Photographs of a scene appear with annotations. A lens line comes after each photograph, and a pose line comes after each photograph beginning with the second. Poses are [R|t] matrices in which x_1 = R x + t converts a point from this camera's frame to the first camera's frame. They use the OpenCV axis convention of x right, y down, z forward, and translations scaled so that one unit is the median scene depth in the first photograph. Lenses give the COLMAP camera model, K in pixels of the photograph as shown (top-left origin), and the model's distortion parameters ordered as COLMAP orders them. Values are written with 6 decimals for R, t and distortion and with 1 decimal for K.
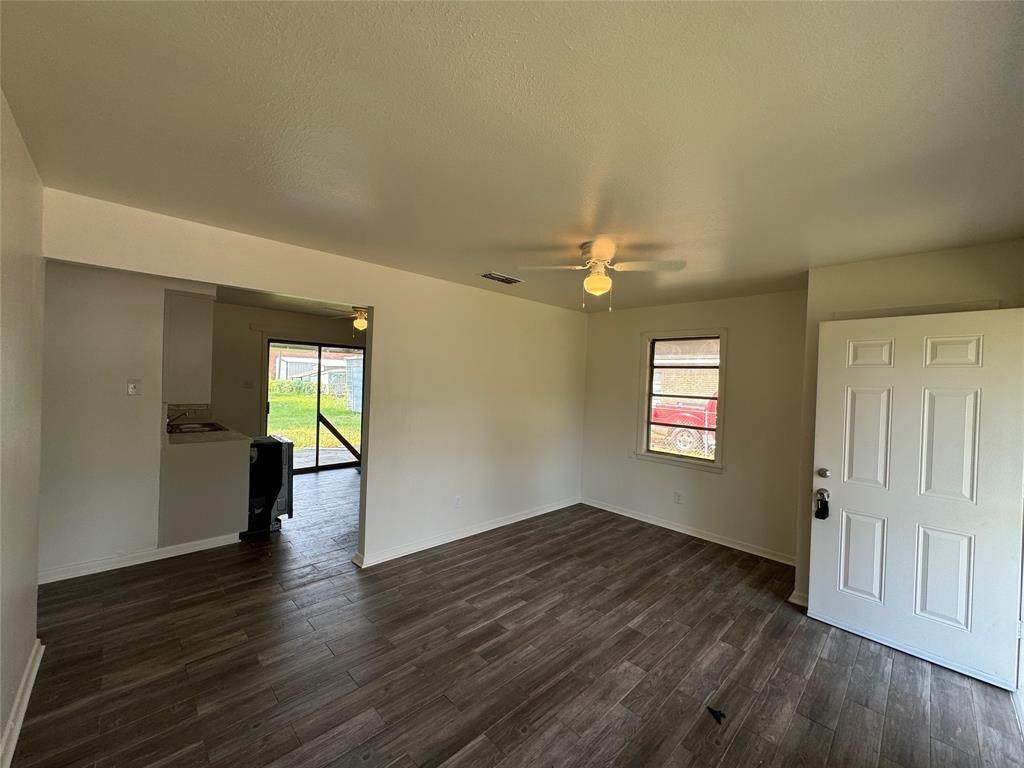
lens RADIAL K [[408.5, 0, 512.3], [0, 408.5, 383.2], [0, 0, 1]] dist [-0.001448, 0.001339]
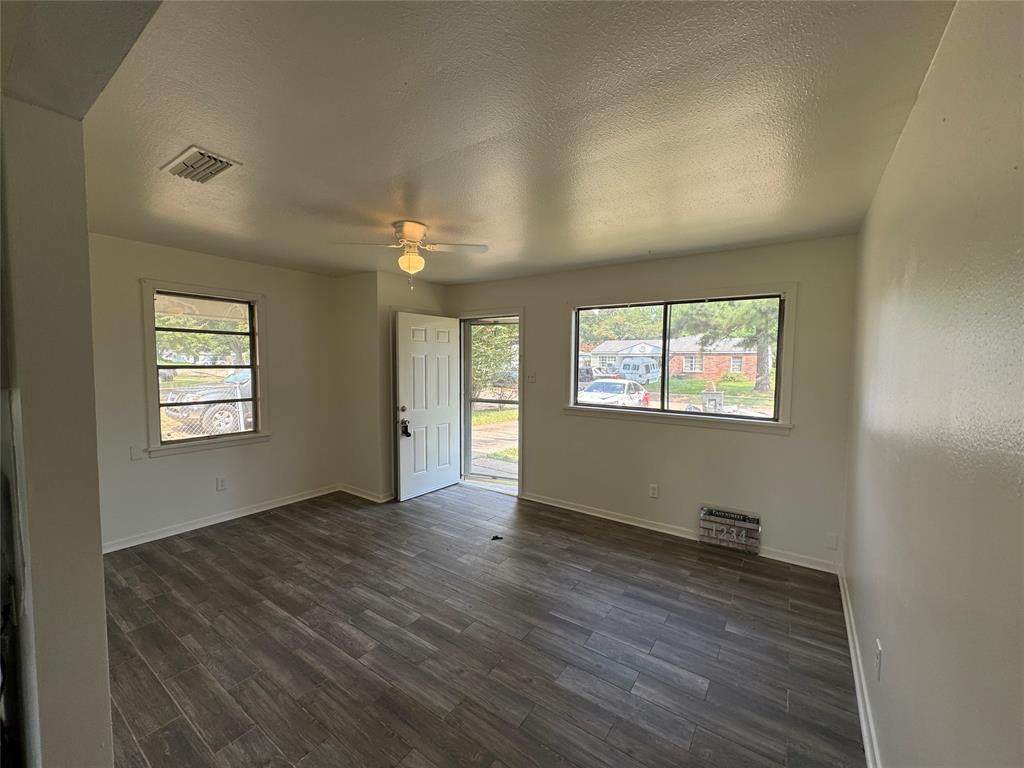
lens RADIAL K [[408.5, 0, 513.7], [0, 408.5, 385.9], [0, 0, 1]] dist [-0.001448, 0.001339]
pose [[-0.185866, -0.098240, 0.977652, -0.675766], [-0.009249, 0.995120, 0.098236, -0.021409], [-0.982532, 0.009216, -0.185868, 0.697110]]
